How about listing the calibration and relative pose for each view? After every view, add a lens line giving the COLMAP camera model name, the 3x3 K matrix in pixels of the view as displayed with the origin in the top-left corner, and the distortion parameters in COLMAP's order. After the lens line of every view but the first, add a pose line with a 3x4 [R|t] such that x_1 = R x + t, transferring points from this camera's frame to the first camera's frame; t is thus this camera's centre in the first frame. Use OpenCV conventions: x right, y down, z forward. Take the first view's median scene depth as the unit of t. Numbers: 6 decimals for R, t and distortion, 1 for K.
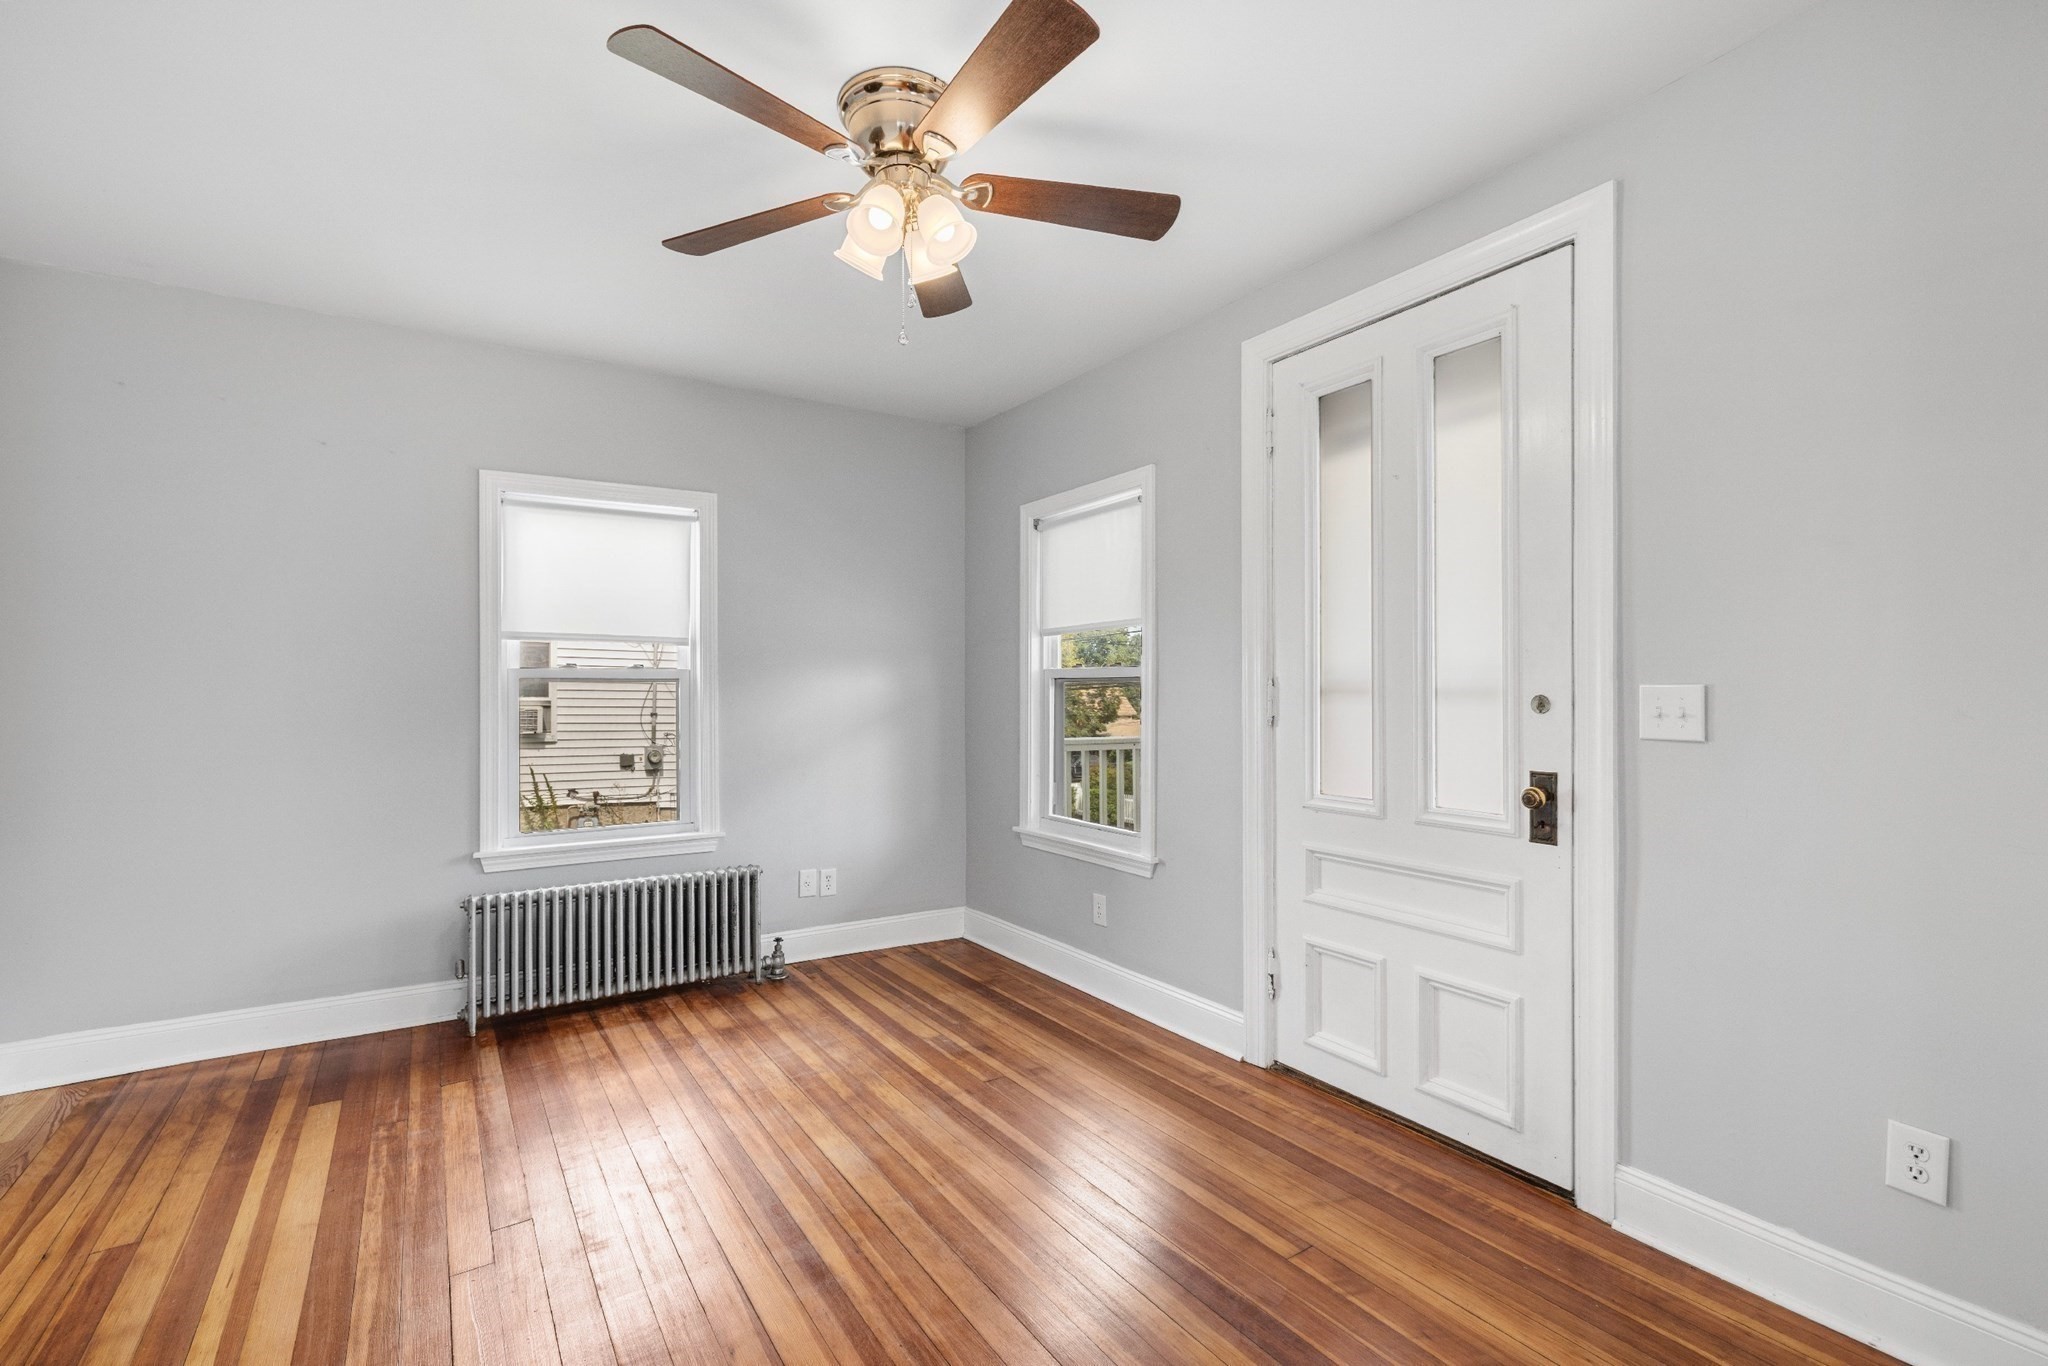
lens RADIAL K [[881.8, 0, 1008.7], [0, 881.8, 689.3], [0, 0, 1]] dist [0.000837, 0.000087]
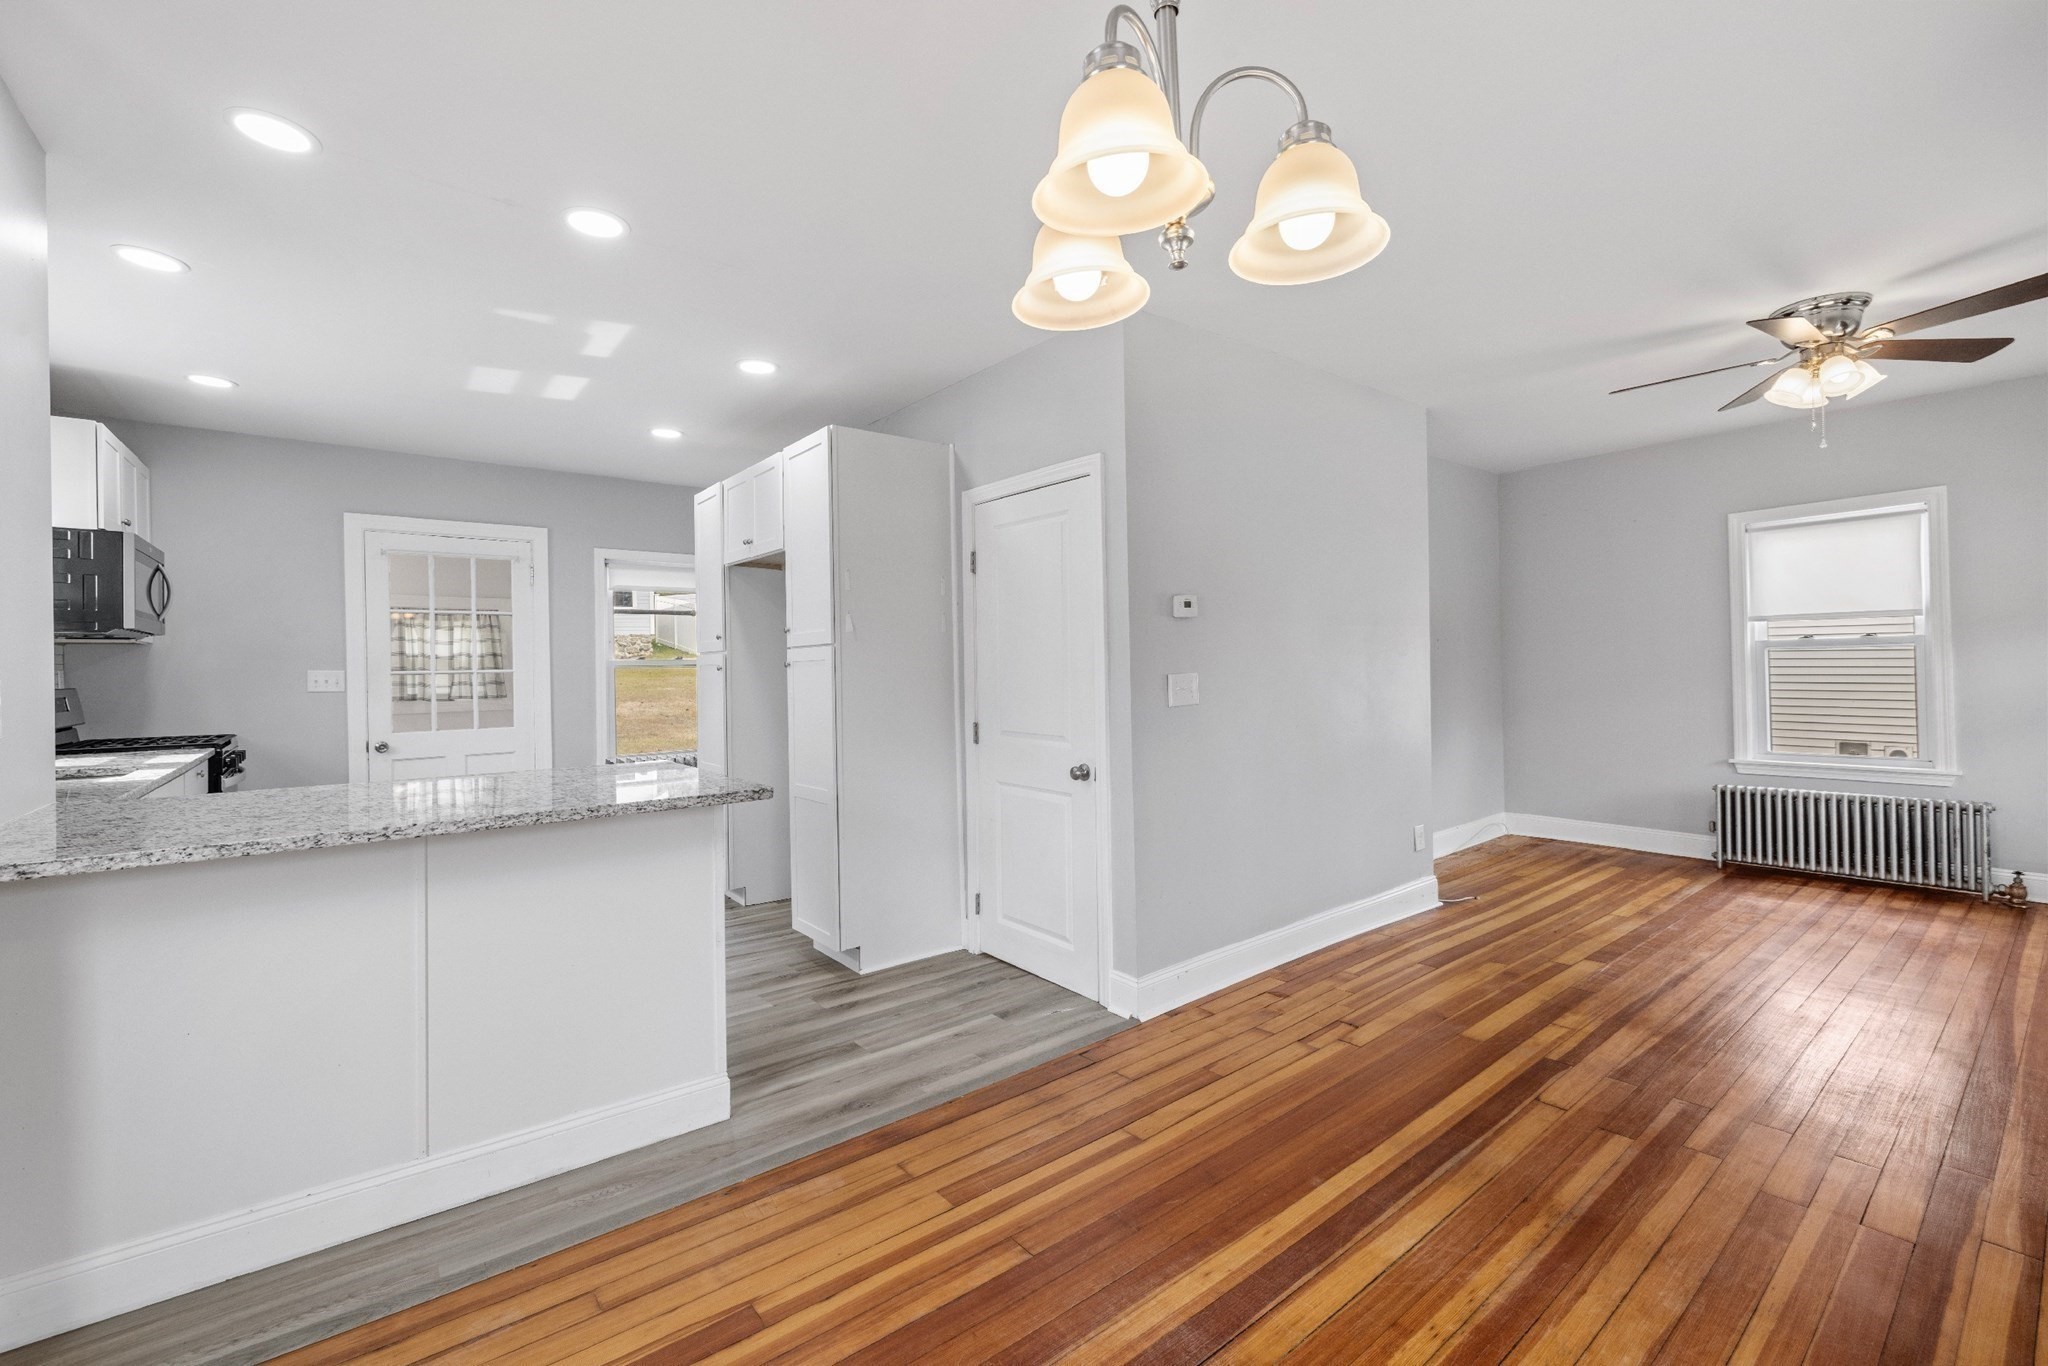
lens RADIAL K [[867.6, 0, 1011.5], [0, 867.6, 669.8], [0, 0, 1]] dist [0.003666, 0.000252]
pose [[0.089769, 0.001490, -0.995962, 0.840370], [0.021133, 0.999771, 0.003401, -0.005919], [0.995738, -0.021353, 0.089717, -0.420471]]
